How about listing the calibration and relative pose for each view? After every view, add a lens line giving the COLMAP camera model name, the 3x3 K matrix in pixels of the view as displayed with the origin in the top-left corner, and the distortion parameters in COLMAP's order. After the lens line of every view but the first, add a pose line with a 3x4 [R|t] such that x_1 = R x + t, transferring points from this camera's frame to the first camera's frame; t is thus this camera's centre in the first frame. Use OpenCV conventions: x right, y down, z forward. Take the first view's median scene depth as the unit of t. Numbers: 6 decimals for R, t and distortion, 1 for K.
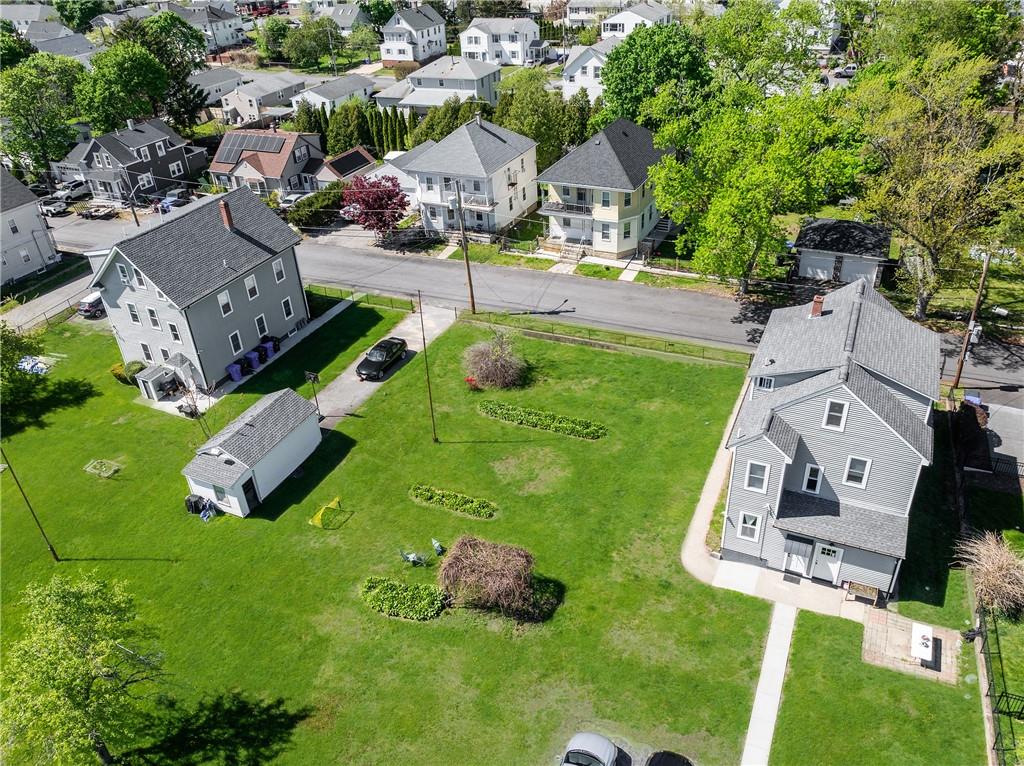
lens RADIAL K [[774.9, 0, 515.9], [0, 774.9, 380.3], [0, 0, 1]] dist [-0.037527, -0.001672]
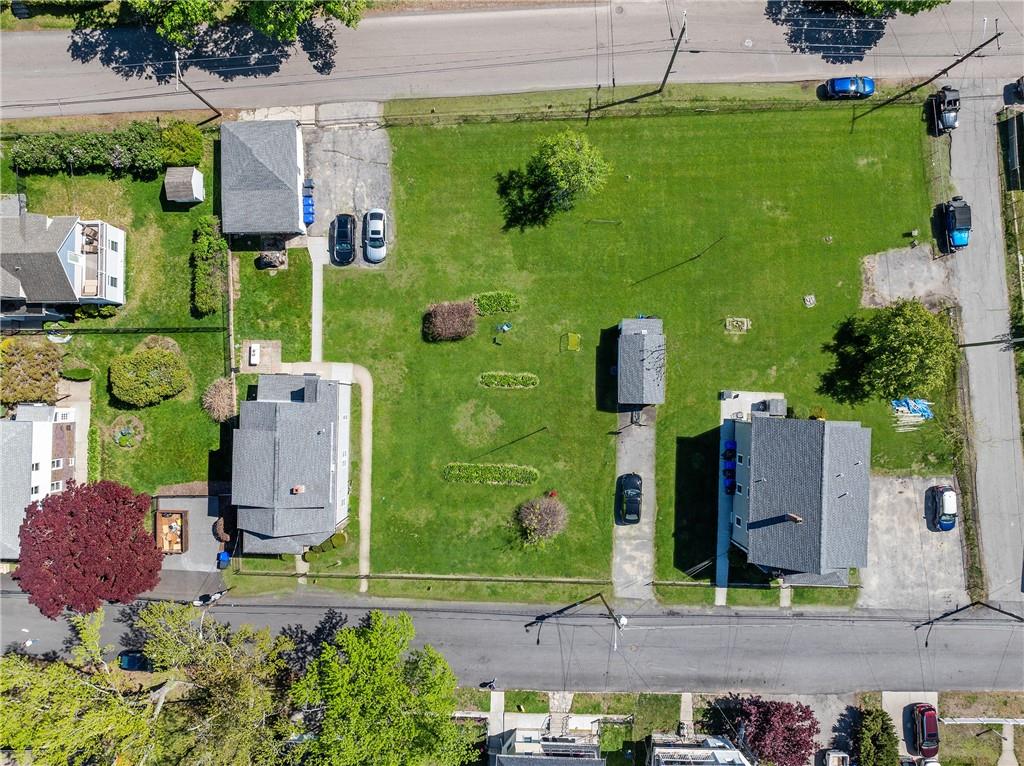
lens RADIAL K [[774.9, 0, 515.9], [0, 774.9, 380.3], [0, 0, 1]] dist [-0.037527, -0.001672]
pose [[-0.913782, 0.403073, 0.050347, -0.114346], [-0.169987, -0.492018, 0.853828, -0.818544], [0.368927, 0.771655, 0.518114, 0.080294]]
